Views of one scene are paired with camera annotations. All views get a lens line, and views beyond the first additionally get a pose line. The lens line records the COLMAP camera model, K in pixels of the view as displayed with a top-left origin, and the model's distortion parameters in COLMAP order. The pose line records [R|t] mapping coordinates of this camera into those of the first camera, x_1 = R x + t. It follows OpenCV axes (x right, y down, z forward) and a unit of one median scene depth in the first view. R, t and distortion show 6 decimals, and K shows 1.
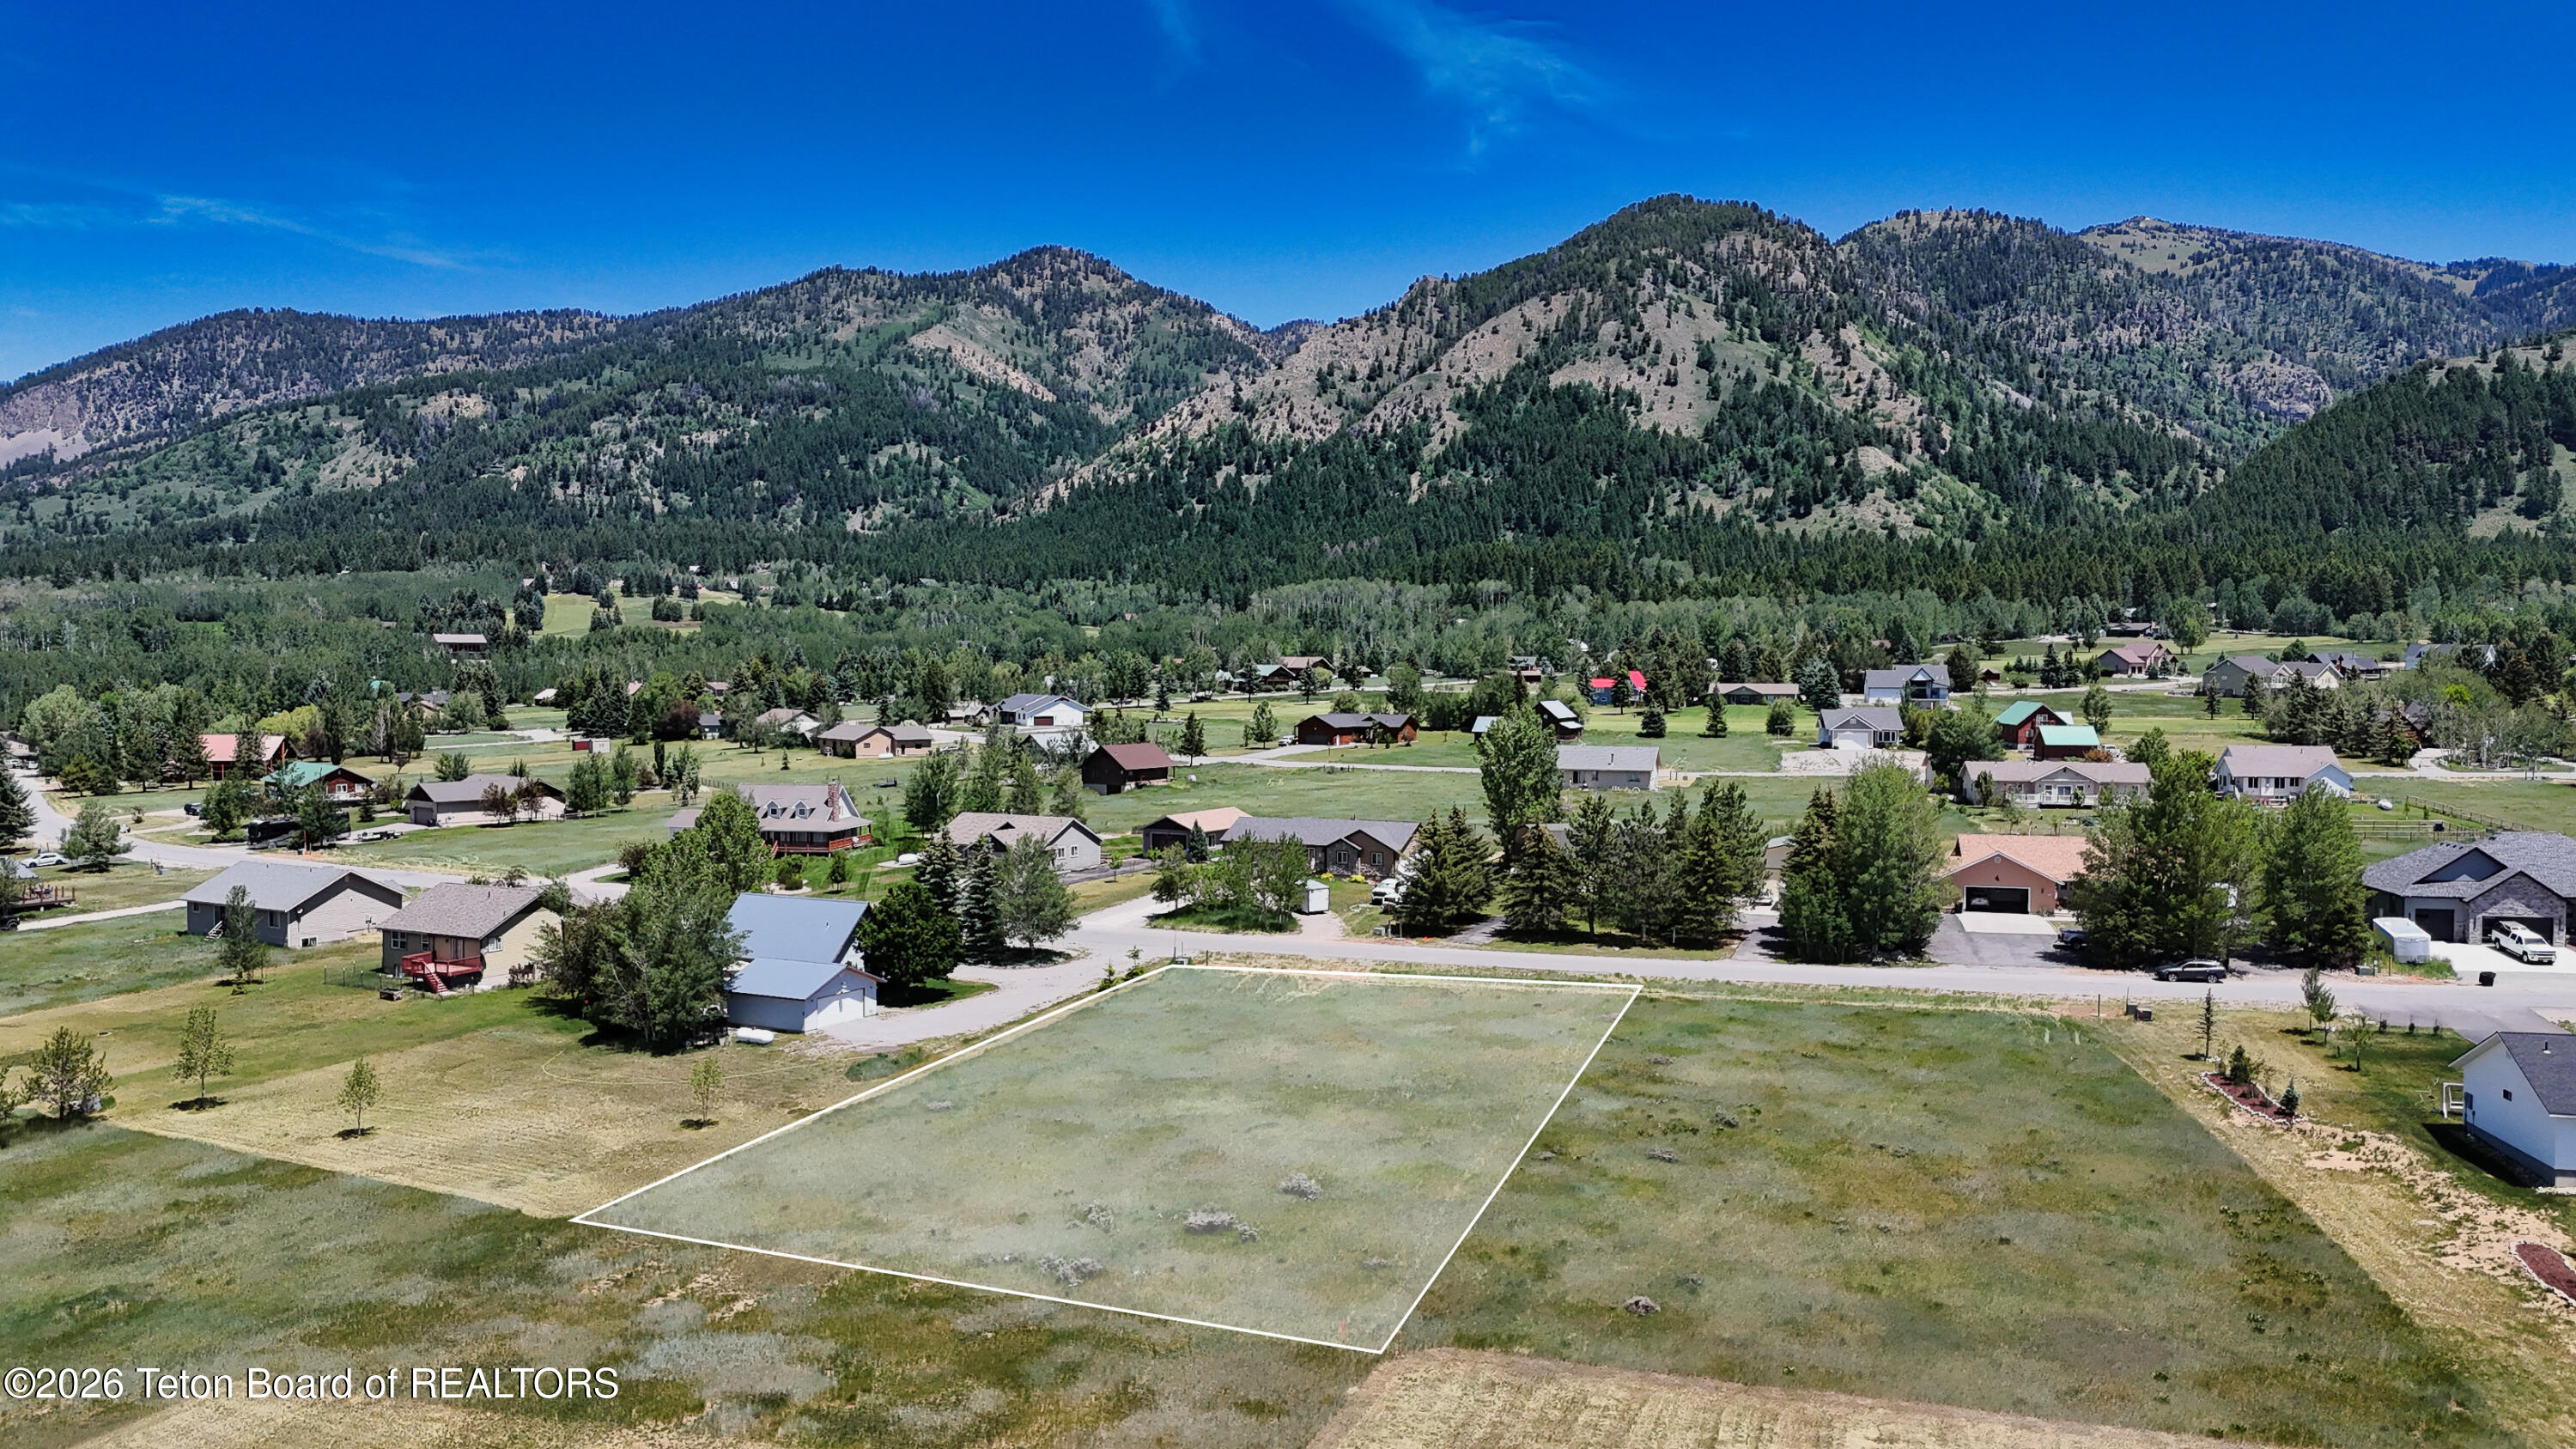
lens RADIAL K [[1880.6, 0, 1293.4], [0, 1880.6, 748.4], [0, 0, 1]] dist [0.111007, -0.142657]
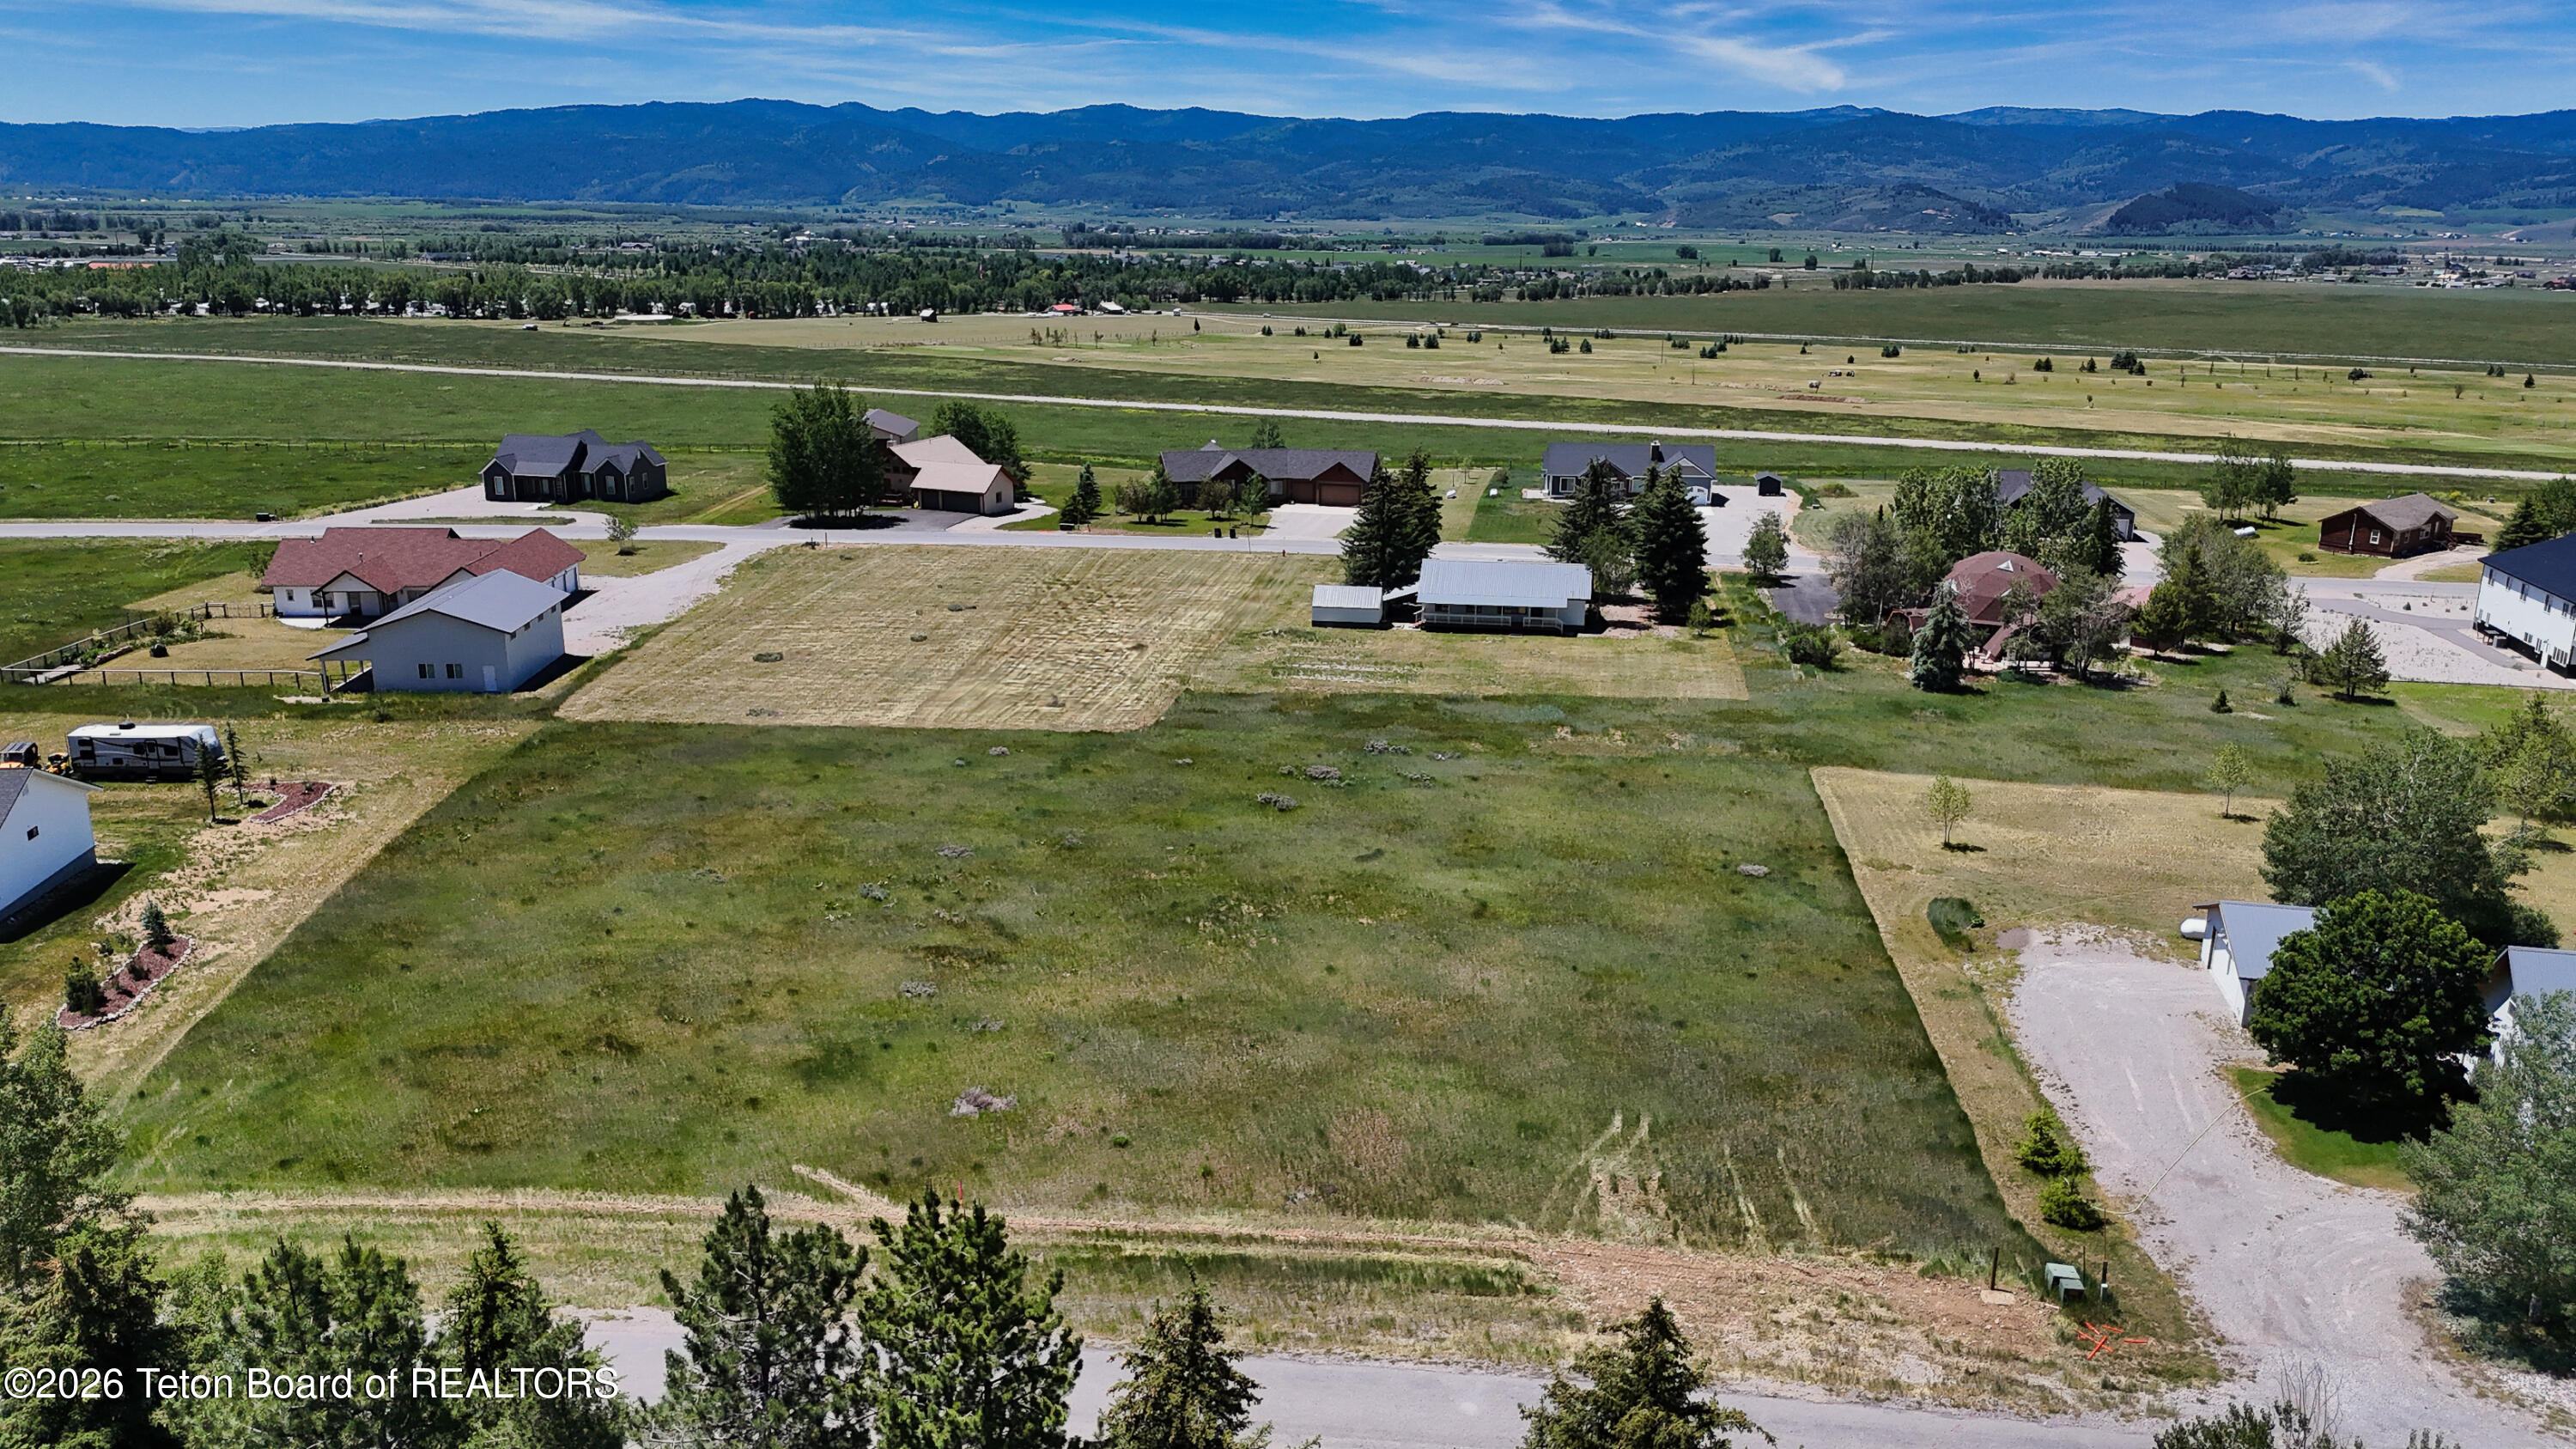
lens RADIAL K [[1875.5, 0, 1292.5], [0, 1875.5, 780.2], [0, 0, 1]] dist [0.080046, -0.088918]
pose [[-0.962990, 0.070786, -0.260076, 0.016953], [-0.024318, 0.938147, 0.345381, -0.010386], [0.268438, 0.338923, -0.901705, 0.118410]]
